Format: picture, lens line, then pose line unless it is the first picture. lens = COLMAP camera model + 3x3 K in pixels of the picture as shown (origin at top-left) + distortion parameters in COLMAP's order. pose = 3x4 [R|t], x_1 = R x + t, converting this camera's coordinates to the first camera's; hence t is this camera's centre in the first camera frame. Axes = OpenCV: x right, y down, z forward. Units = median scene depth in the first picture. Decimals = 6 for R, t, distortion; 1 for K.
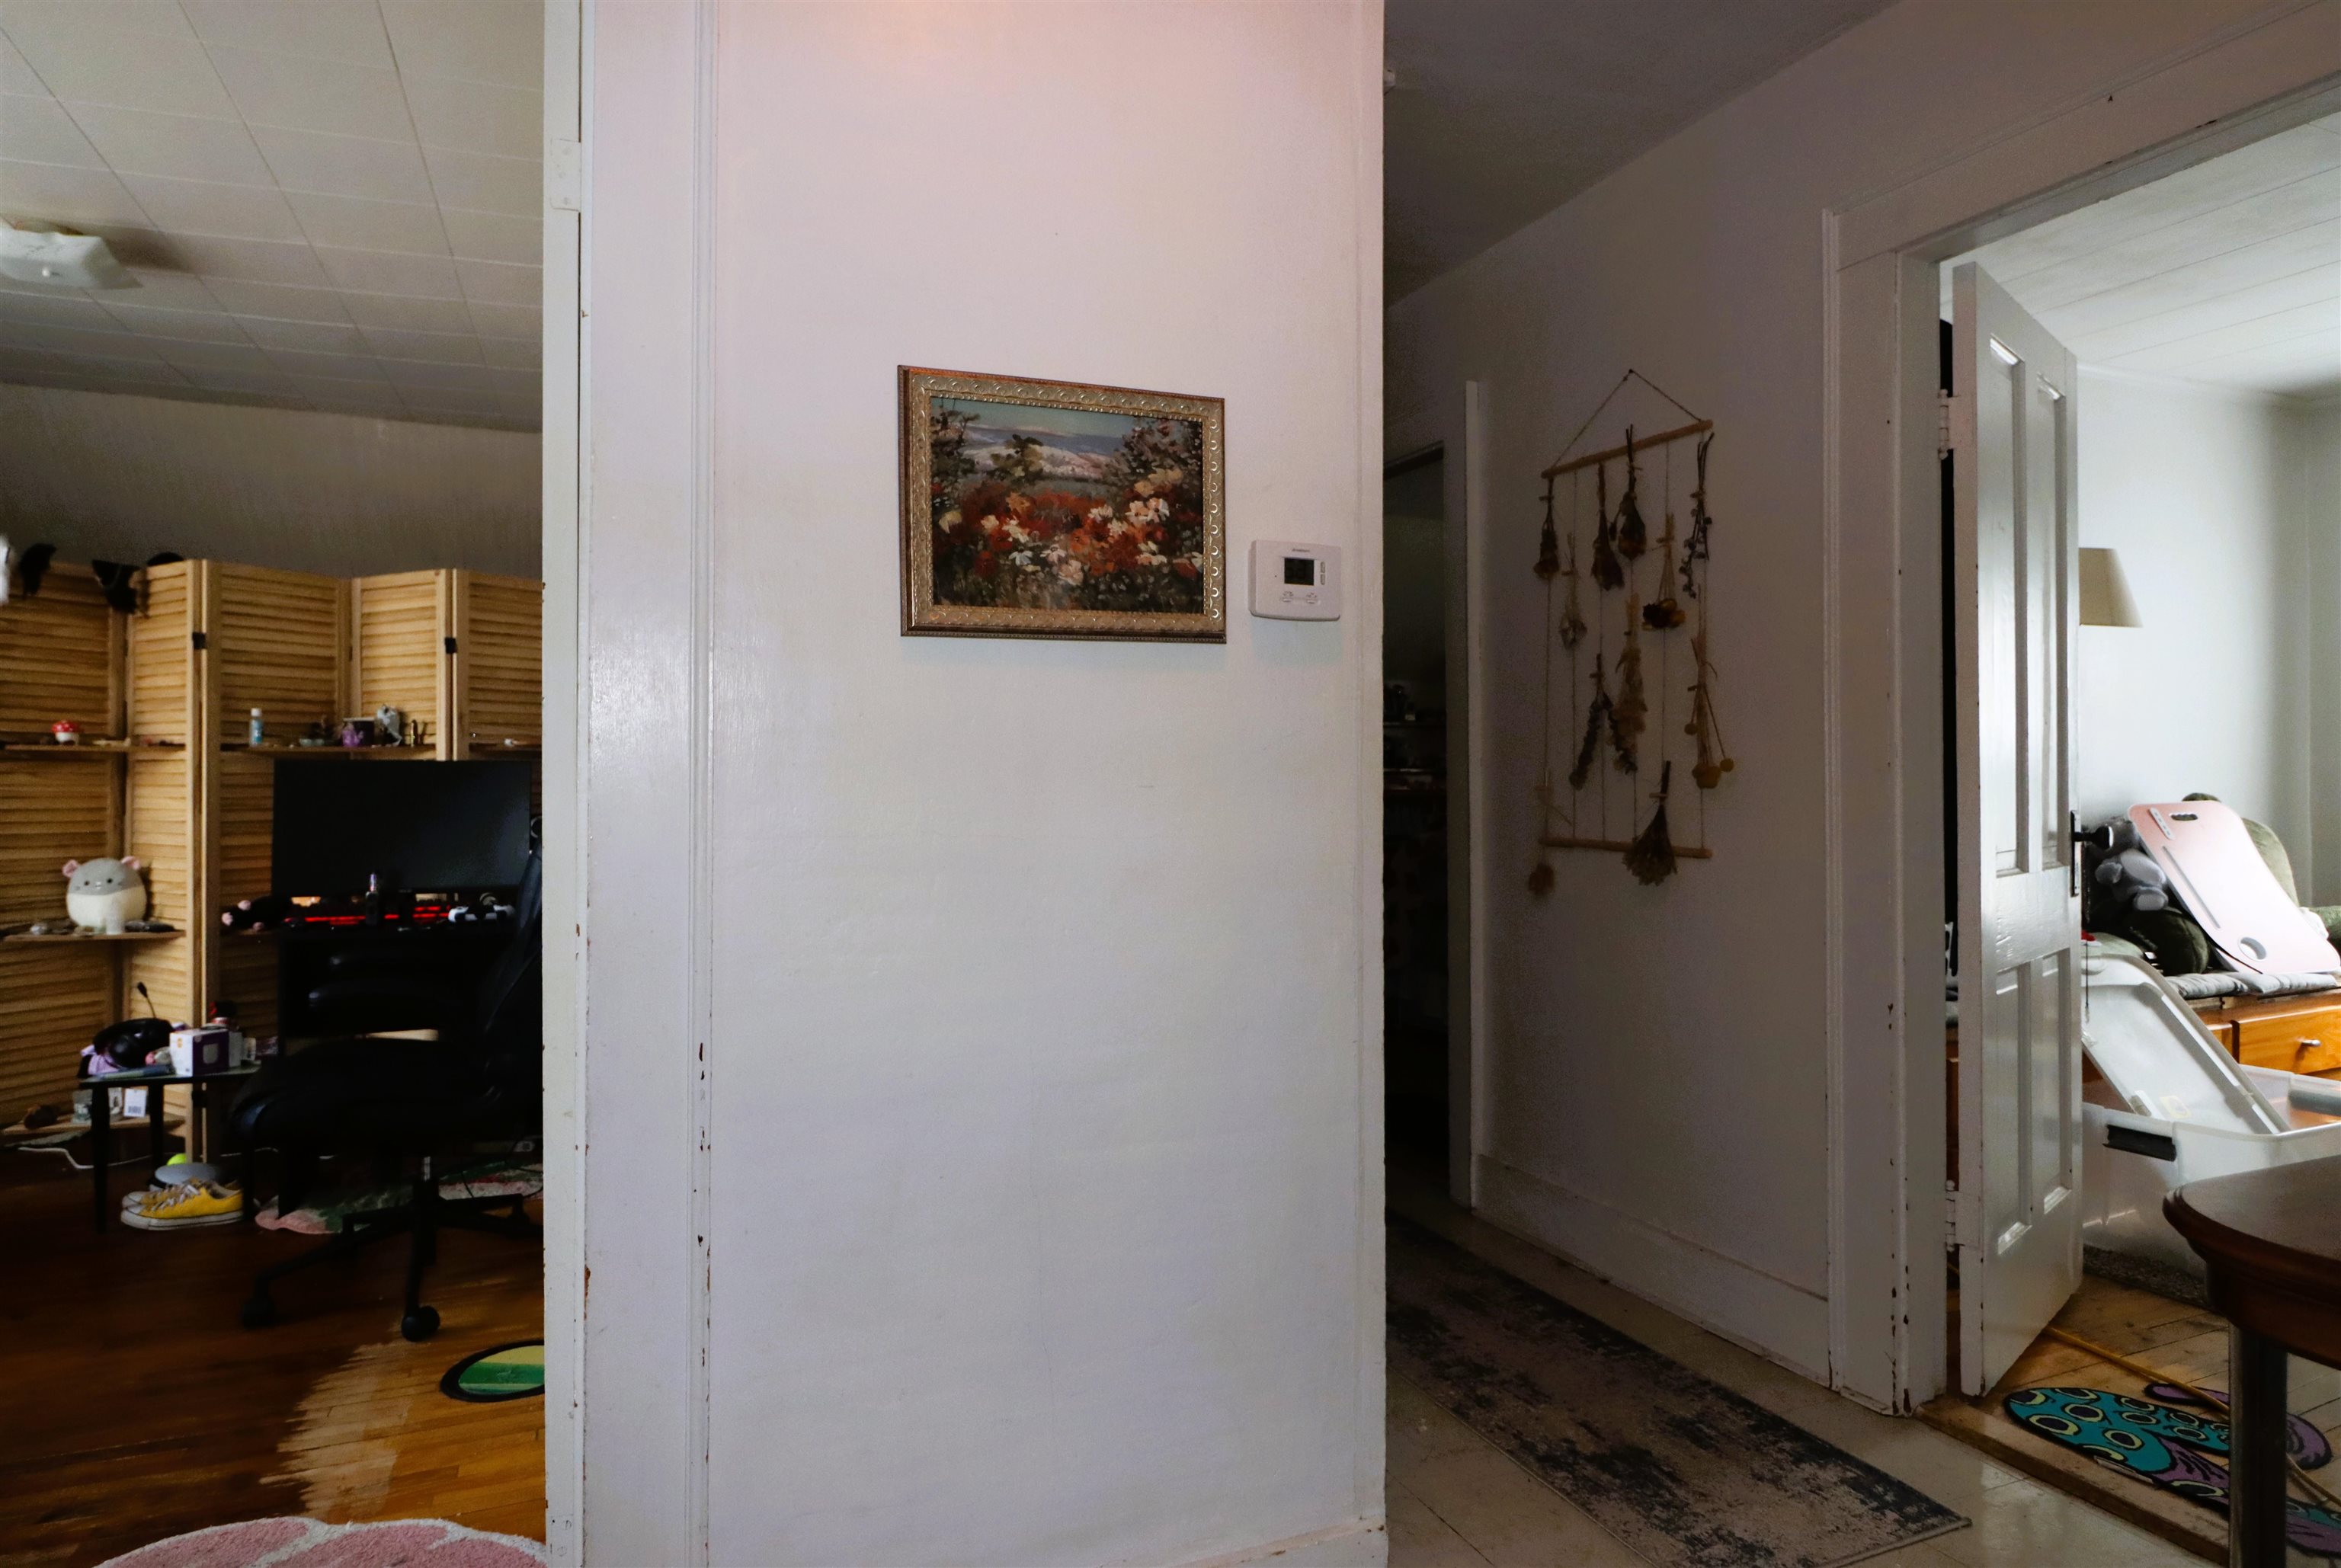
lens RADIAL K [[1290.1, 0, 1134.9], [0, 1290.1, 770.8], [0, 0, 1]] dist [0.007654, -0.012523]
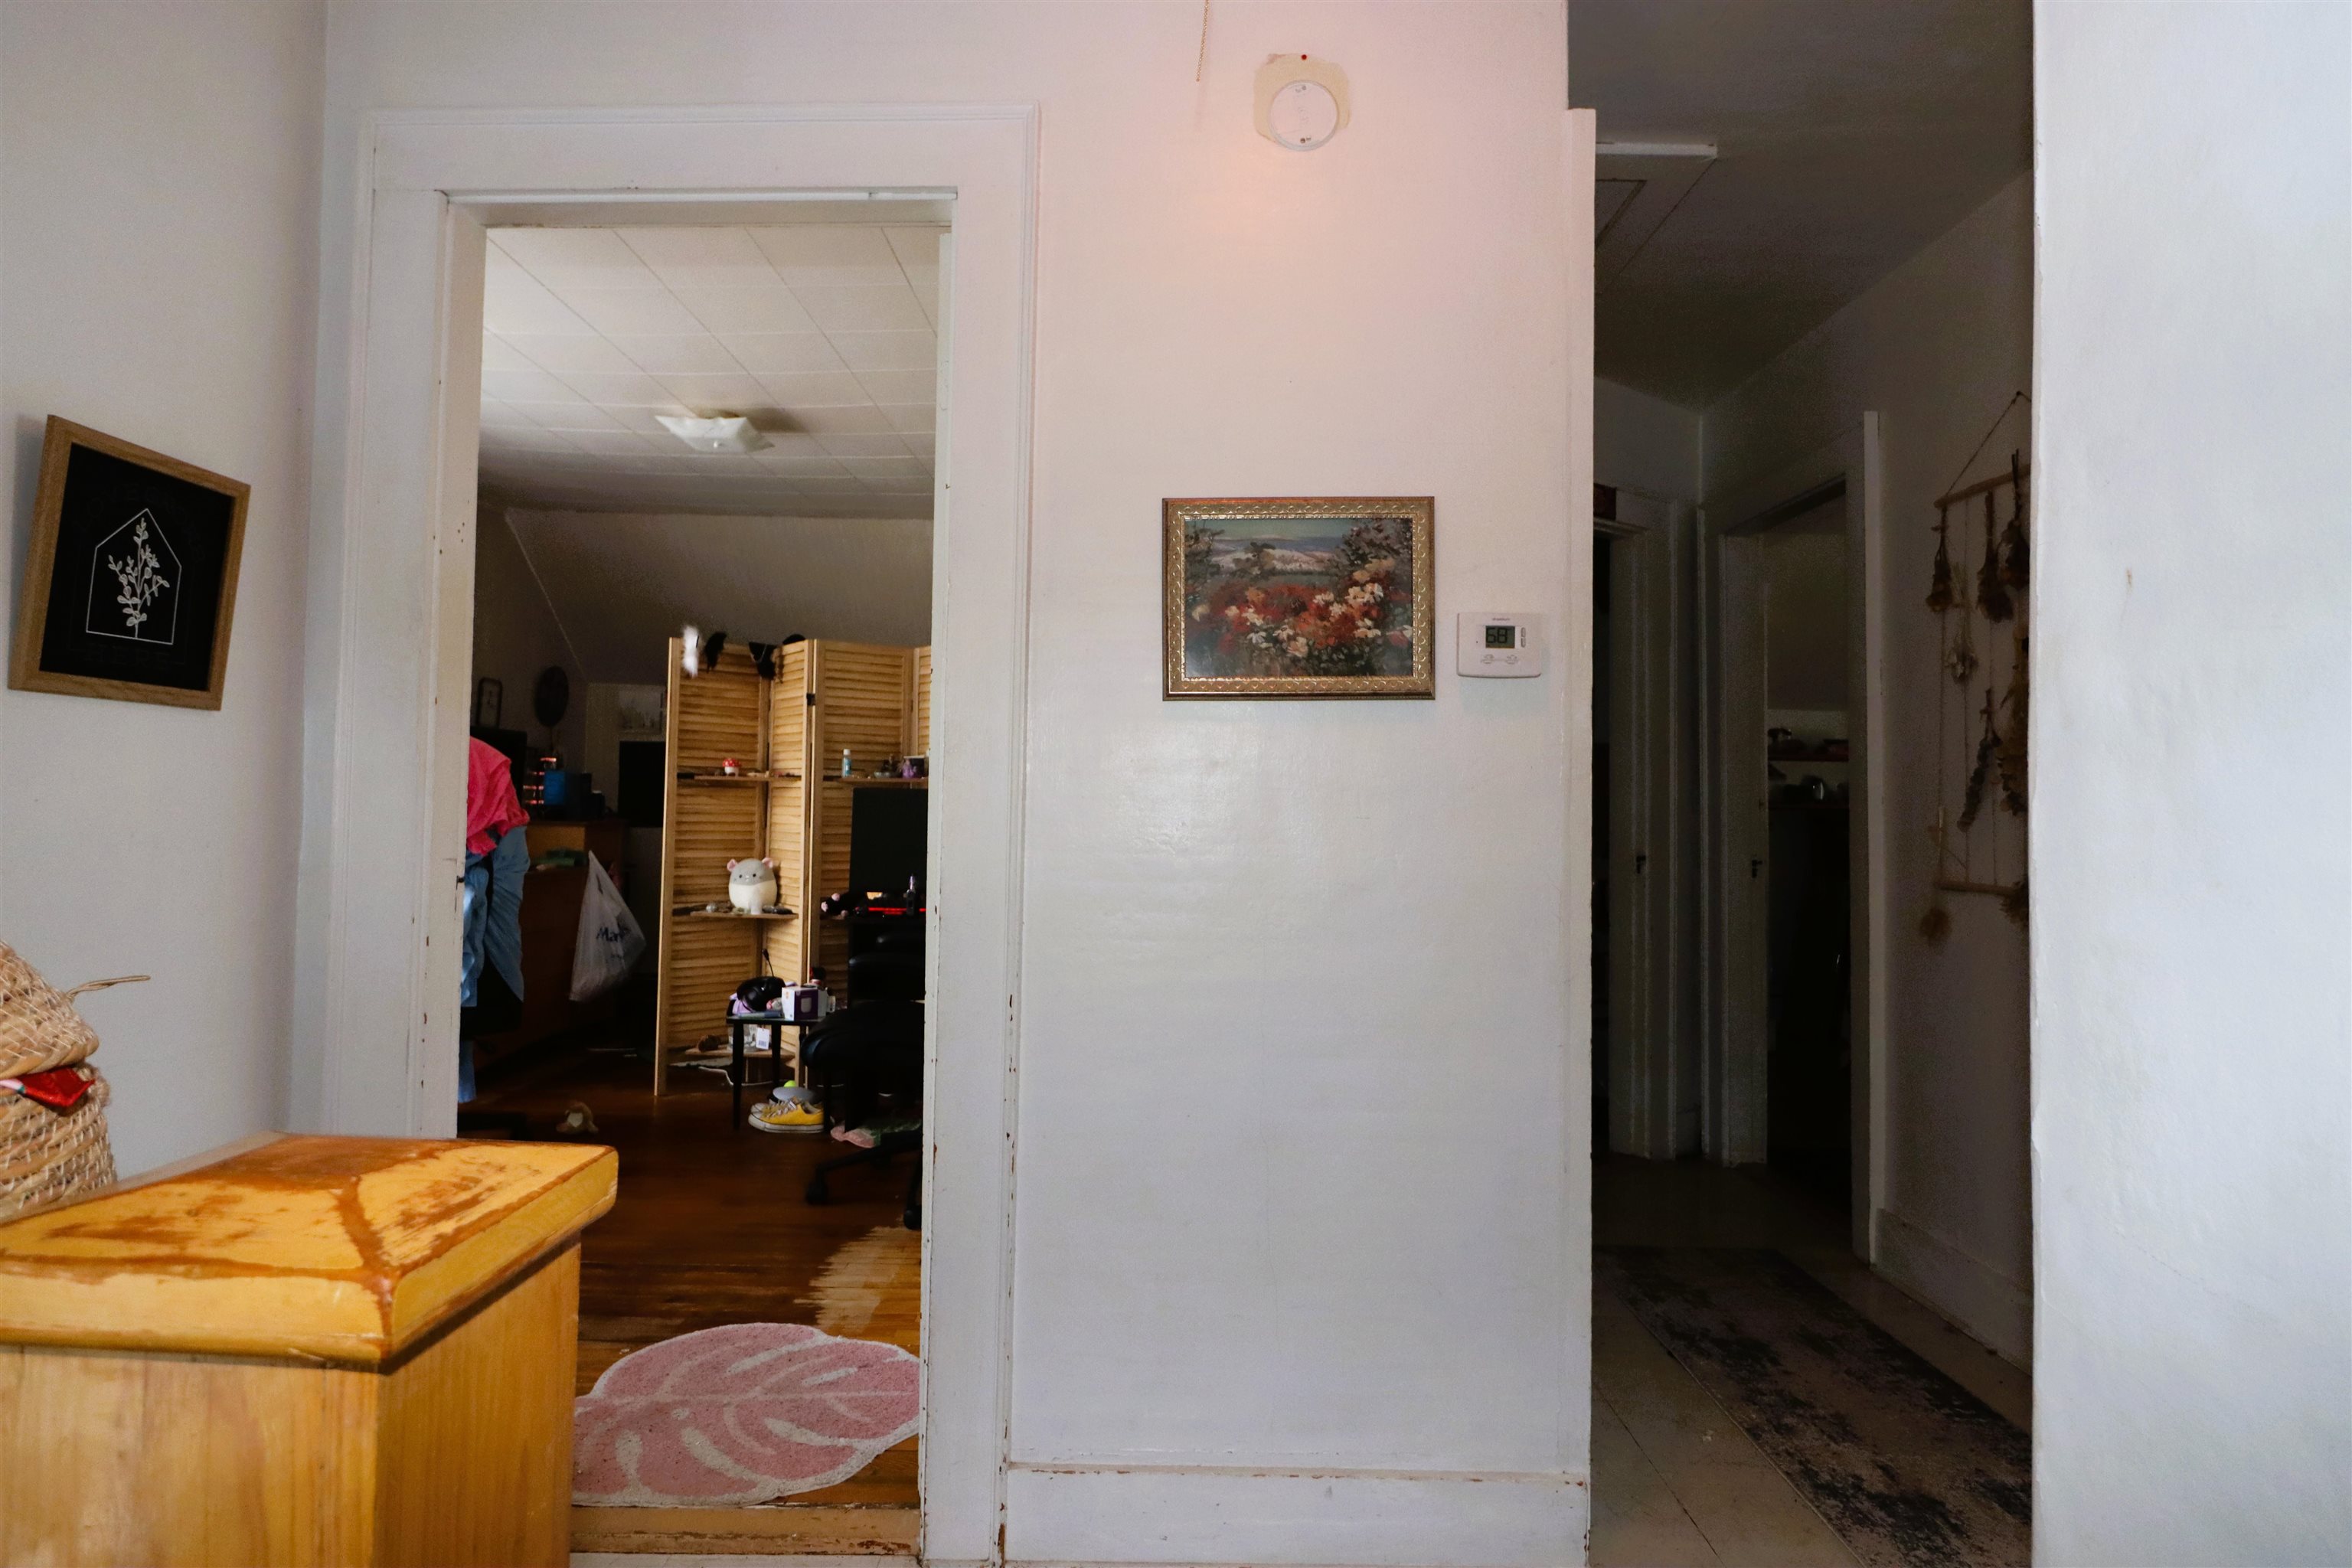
lens RADIAL K [[1296.3, 0, 1184.5], [0, 1296.3, 764.8], [0, 0, 1]] dist [0.007654, -0.012523]
pose [[0.922571, 0.001221, -0.385825, 0.177641], [-0.012060, 0.999598, -0.025676, -0.002563], [0.385639, 0.028341, 0.922214, -0.109457]]
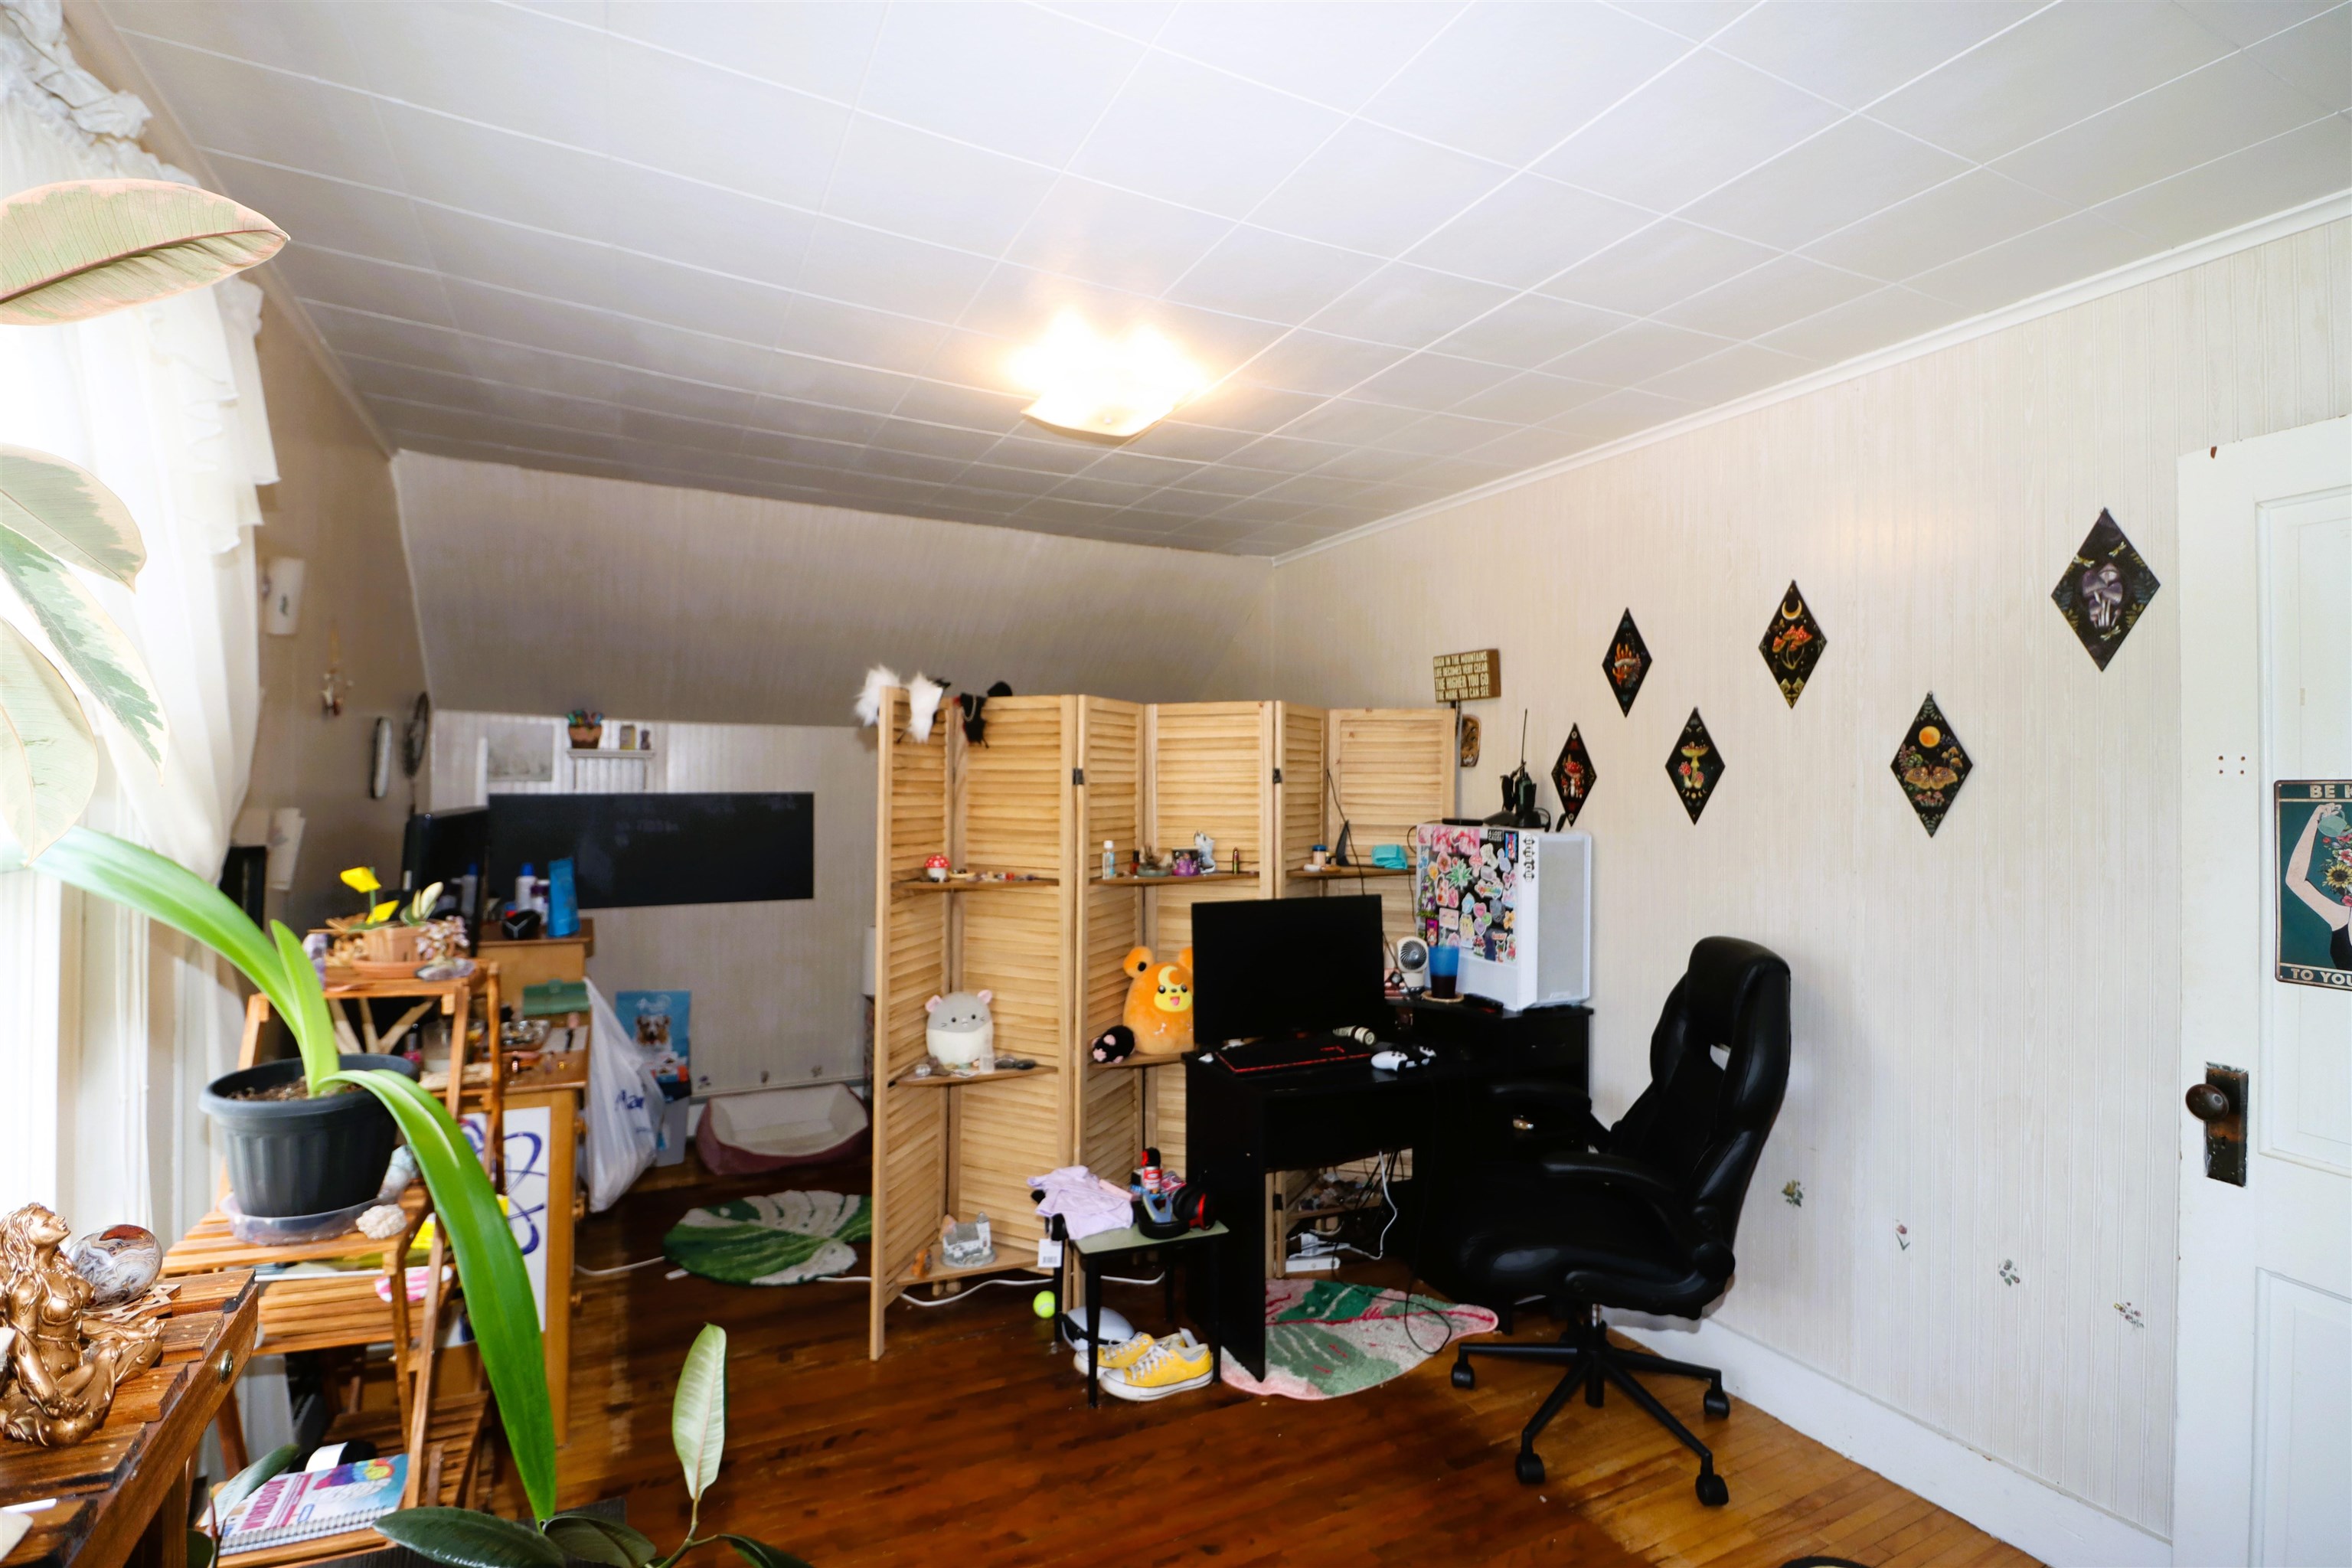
lens RADIAL K [[1090.1, 0, 1163.4], [0, 1090.1, 774.6], [0, 0, 1]] dist [0.005810, -0.000341]
pose [[0.998106, 0.008904, 0.060863, -0.794000], [-0.008746, 0.999958, -0.002863, -0.112441], [-0.060886, 0.002325, 0.998142, 0.174759]]
